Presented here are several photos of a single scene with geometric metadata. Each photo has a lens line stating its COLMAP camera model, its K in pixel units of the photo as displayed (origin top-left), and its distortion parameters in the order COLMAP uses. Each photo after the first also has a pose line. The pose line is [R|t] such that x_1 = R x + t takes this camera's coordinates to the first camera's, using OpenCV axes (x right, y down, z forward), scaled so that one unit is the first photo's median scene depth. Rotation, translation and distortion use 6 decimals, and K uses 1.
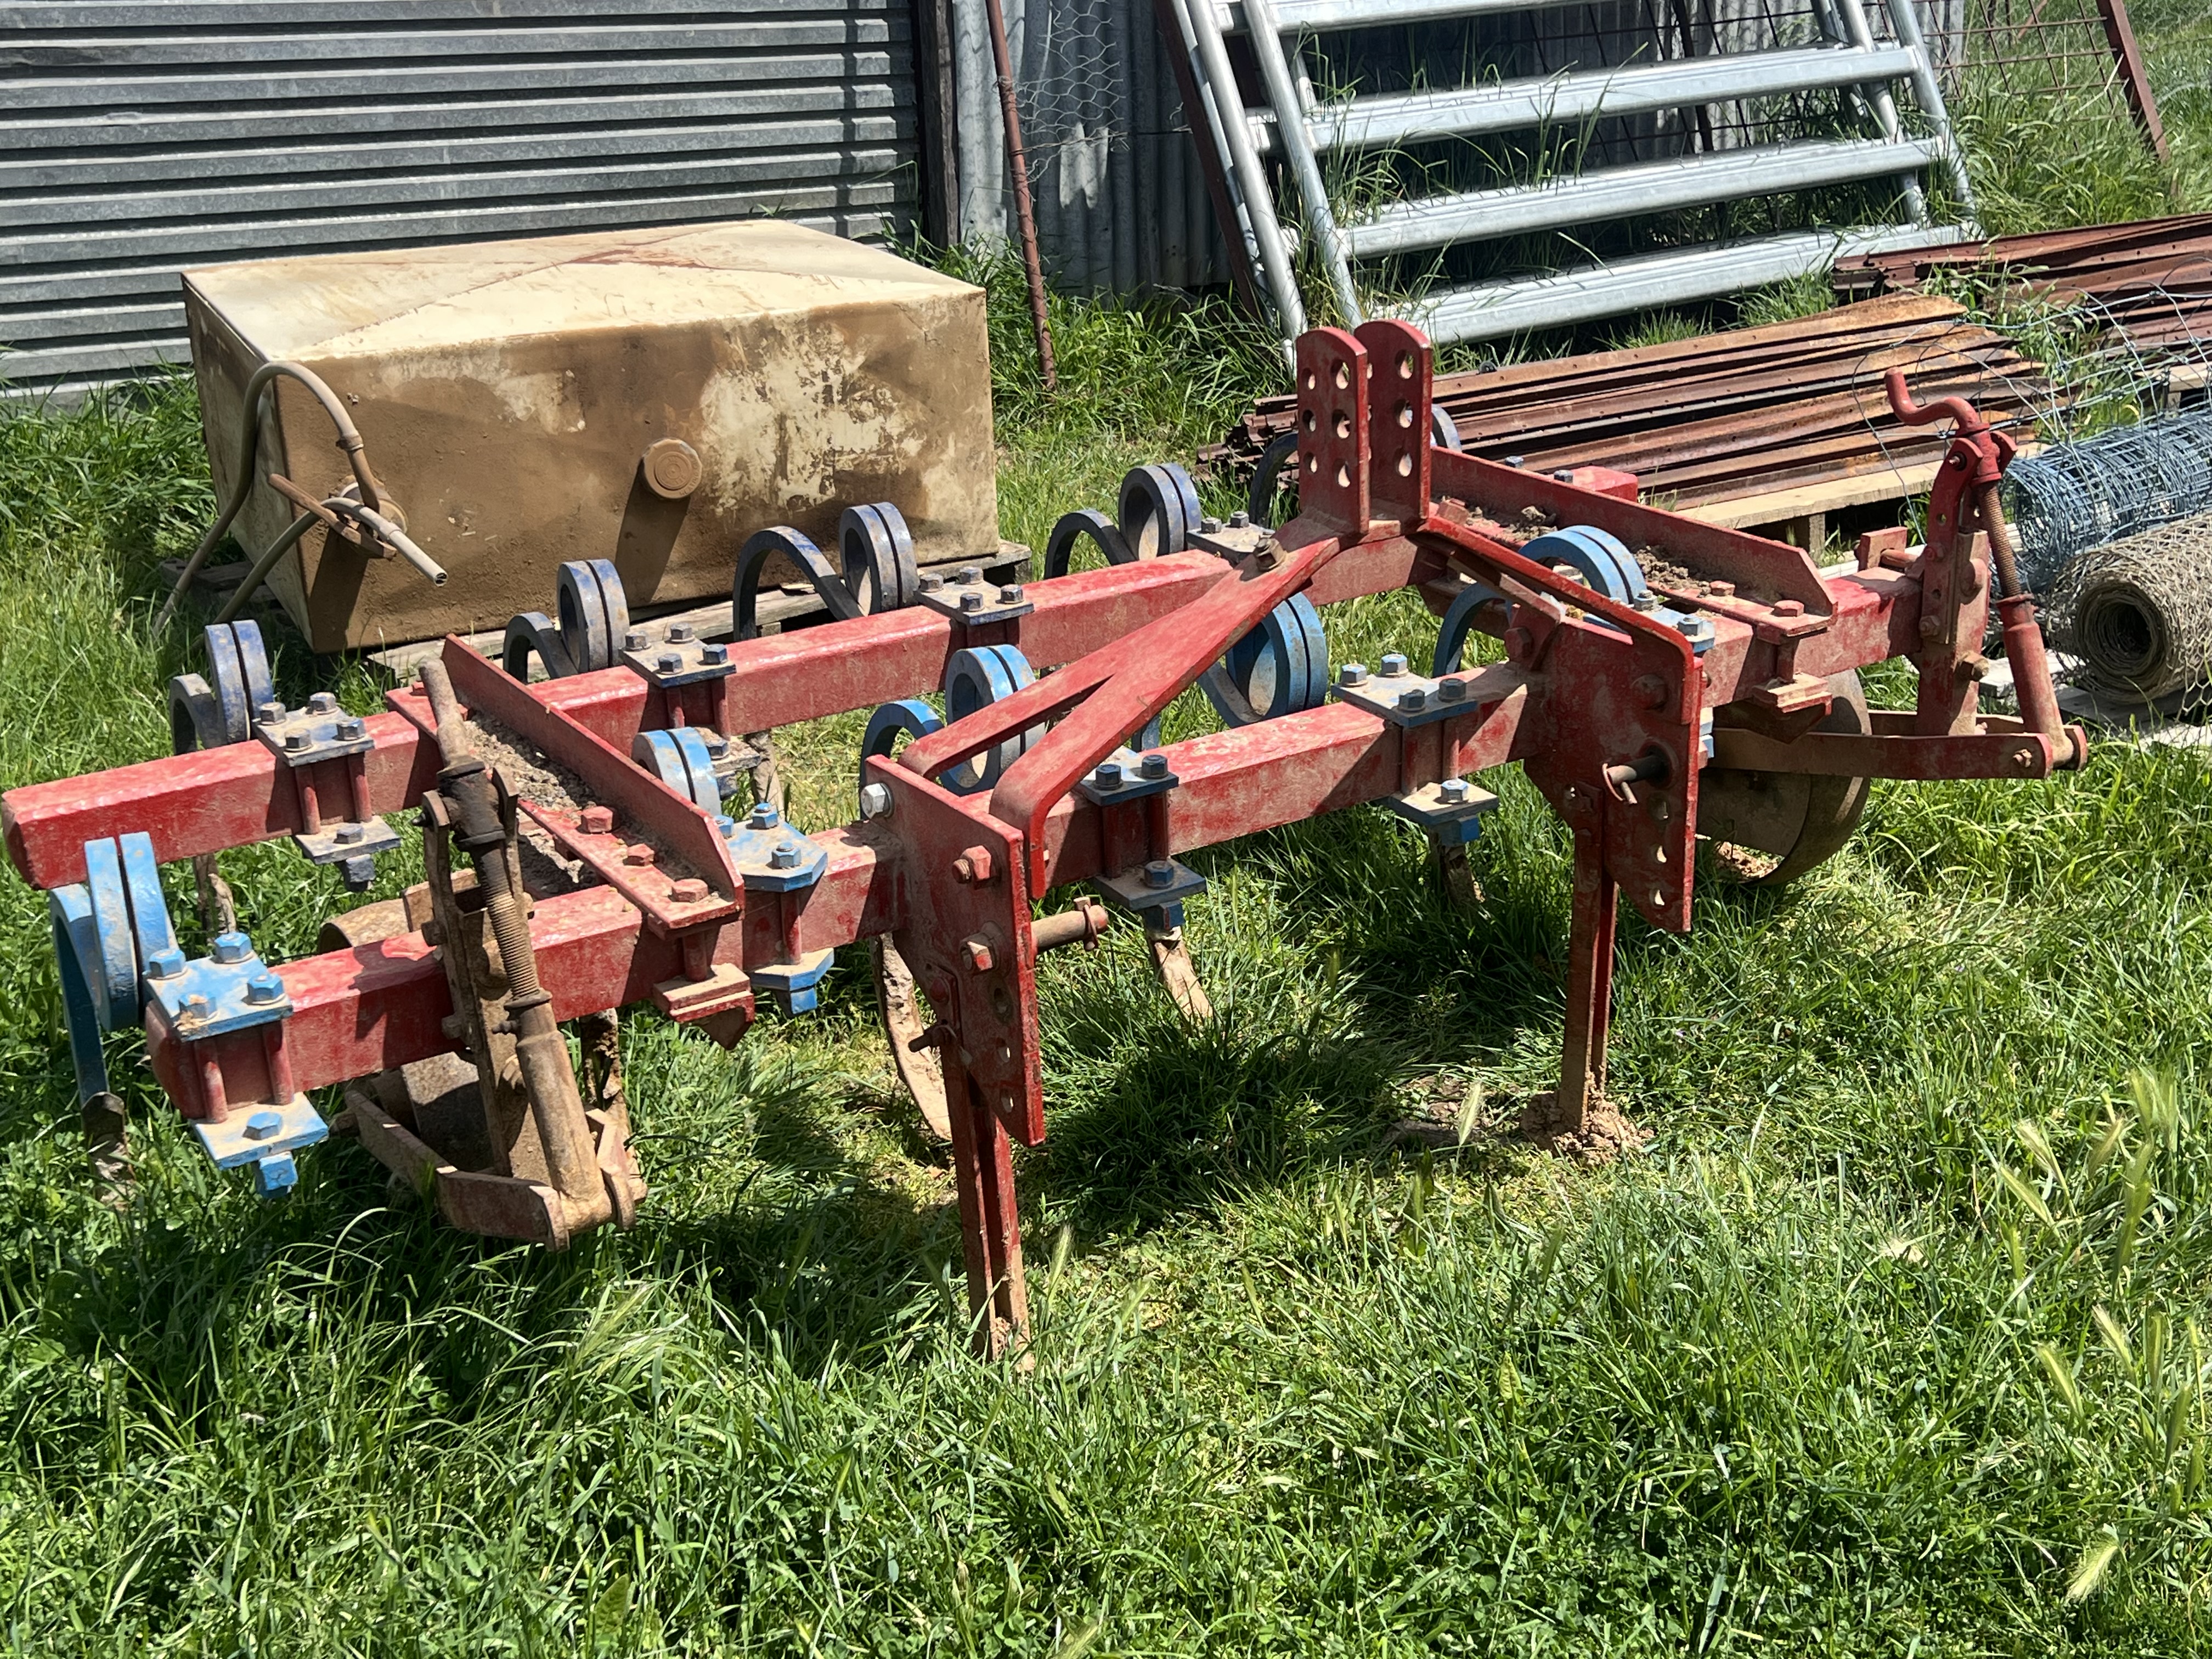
lens RADIAL K [[2607.4, 0, 1109.0], [0, 2607.4, 830.9], [0, 0, 1]] dist [-0.040530, 0.000000]
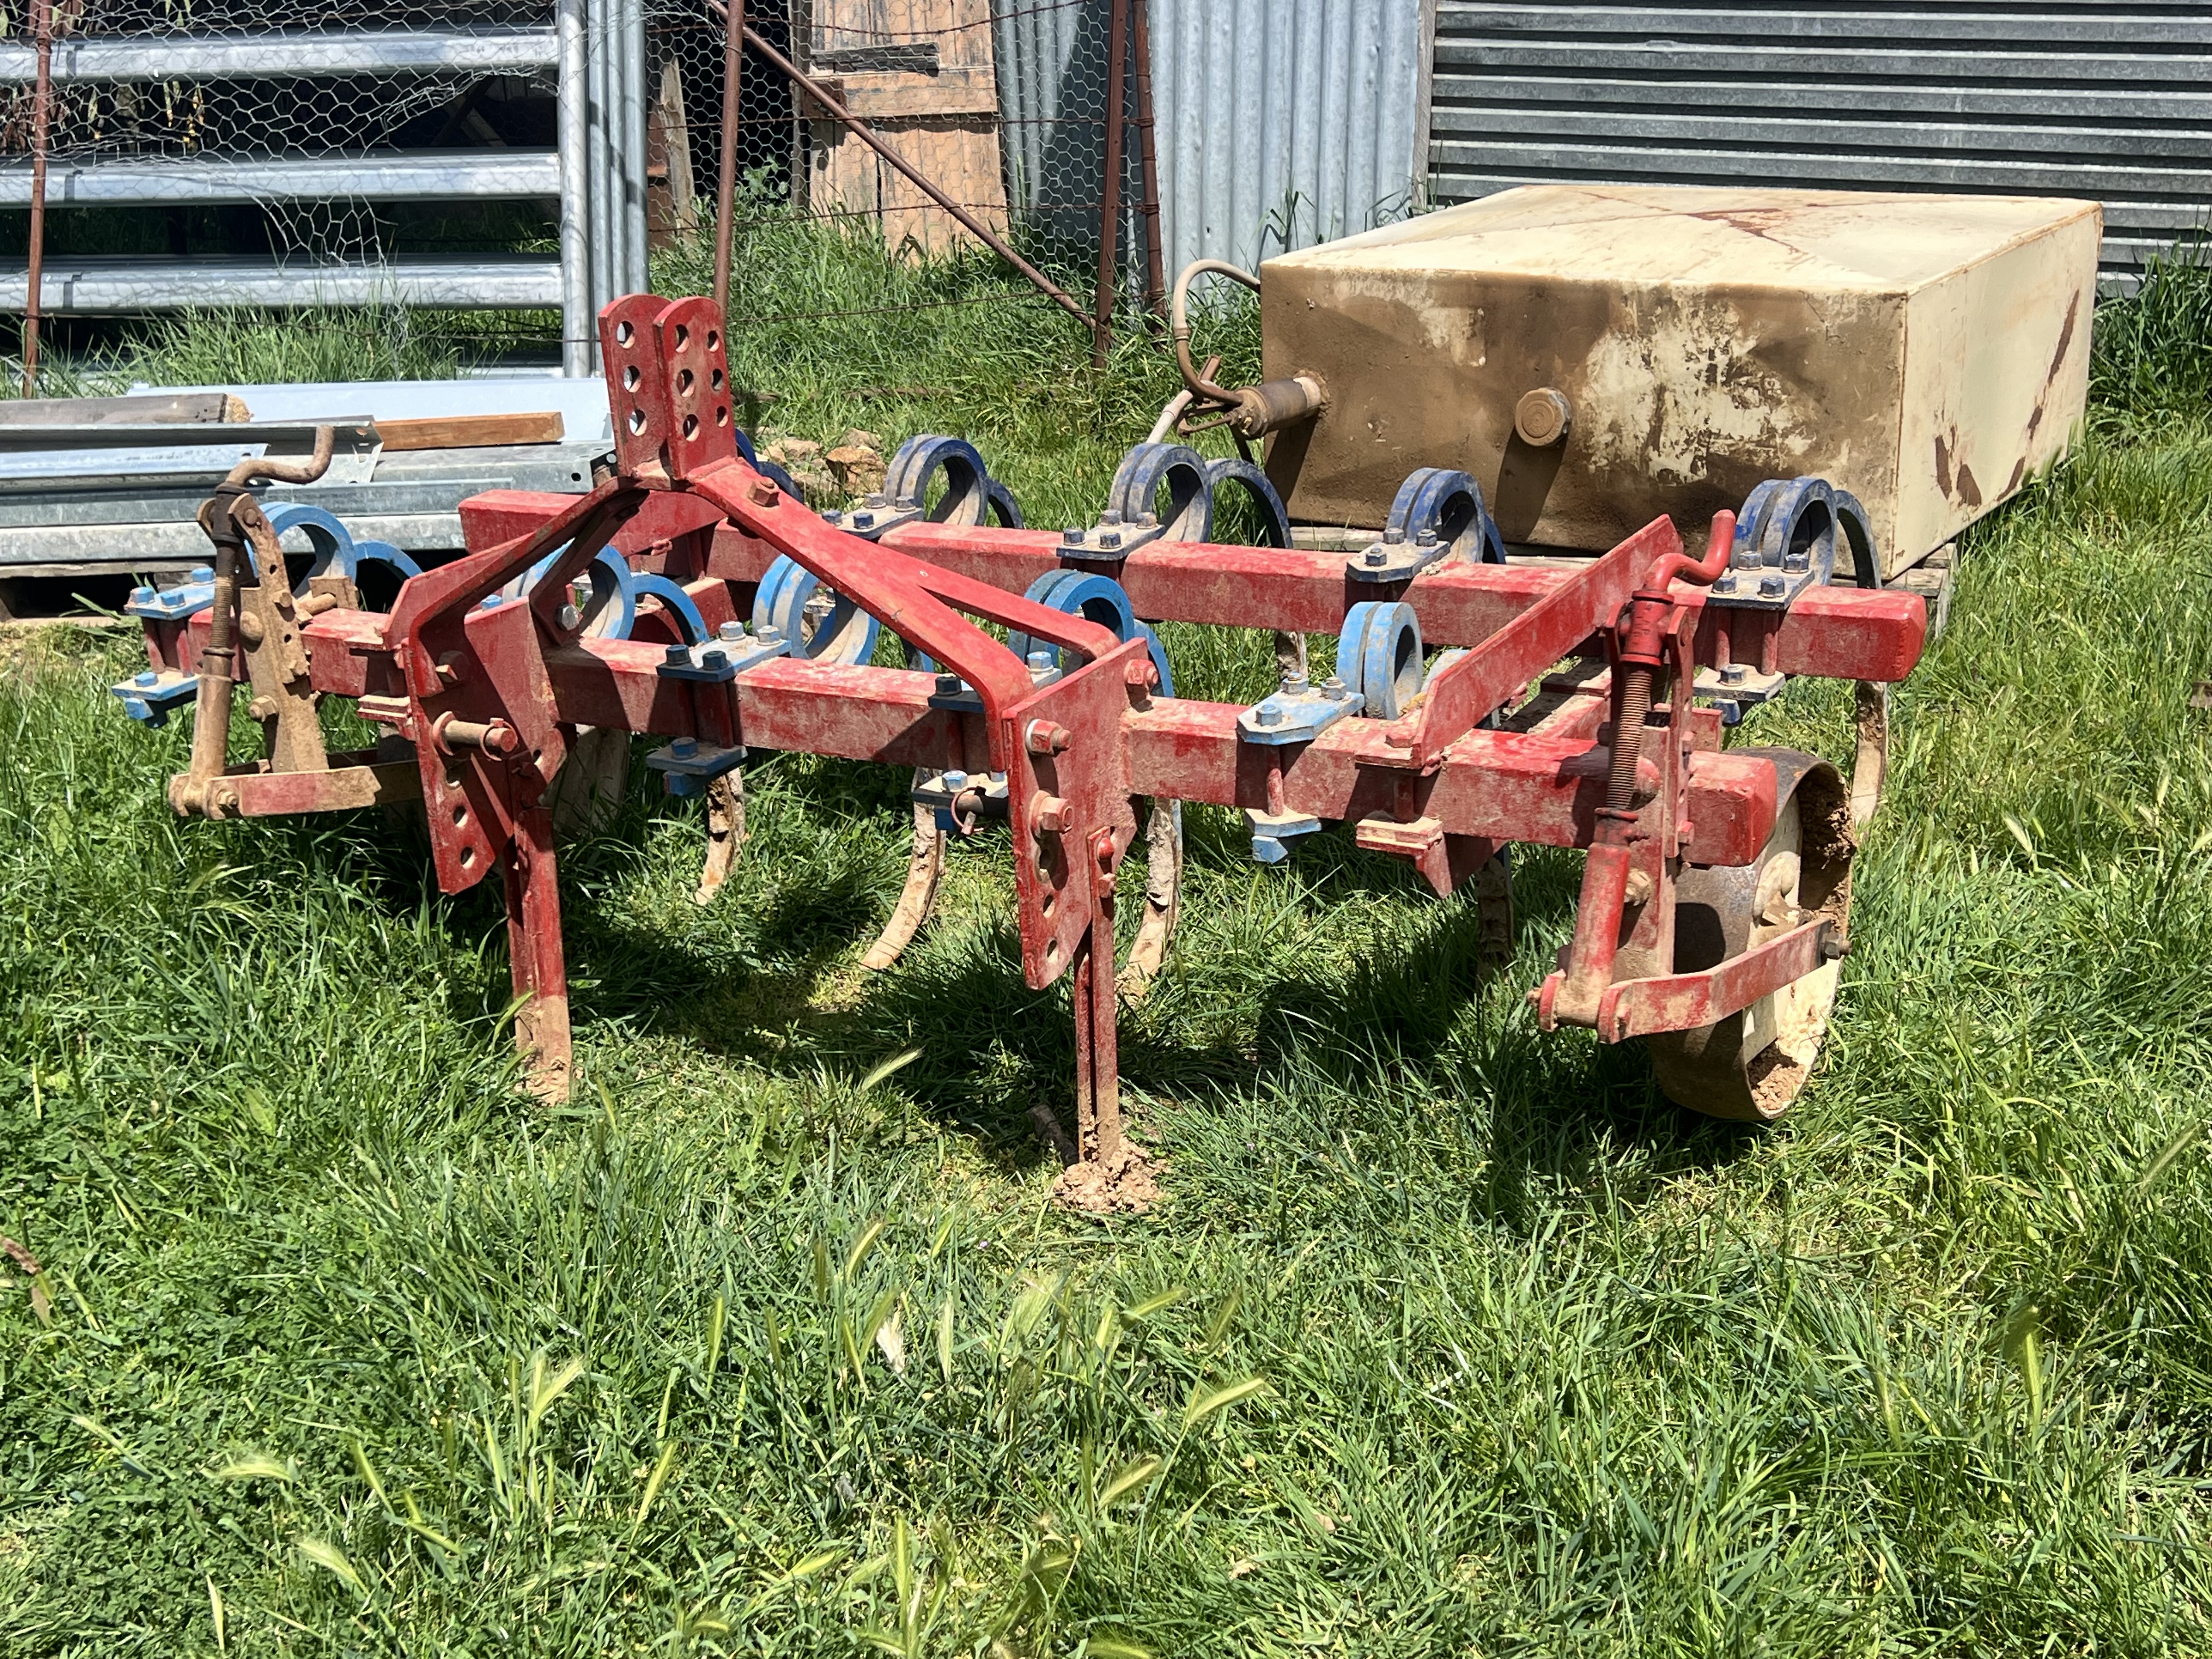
lens RADIAL K [[2607.4, 0, 1109.0], [0, 2607.4, 827.0], [0, 0, 1]] dist [-0.040530, 0.000000]
pose [[0.484229, 0.297110, -0.822951, 0.630159], [-0.265795, 0.946079, 0.185167, -0.127176], [0.833592, 0.129073, 0.537089, 0.312973]]
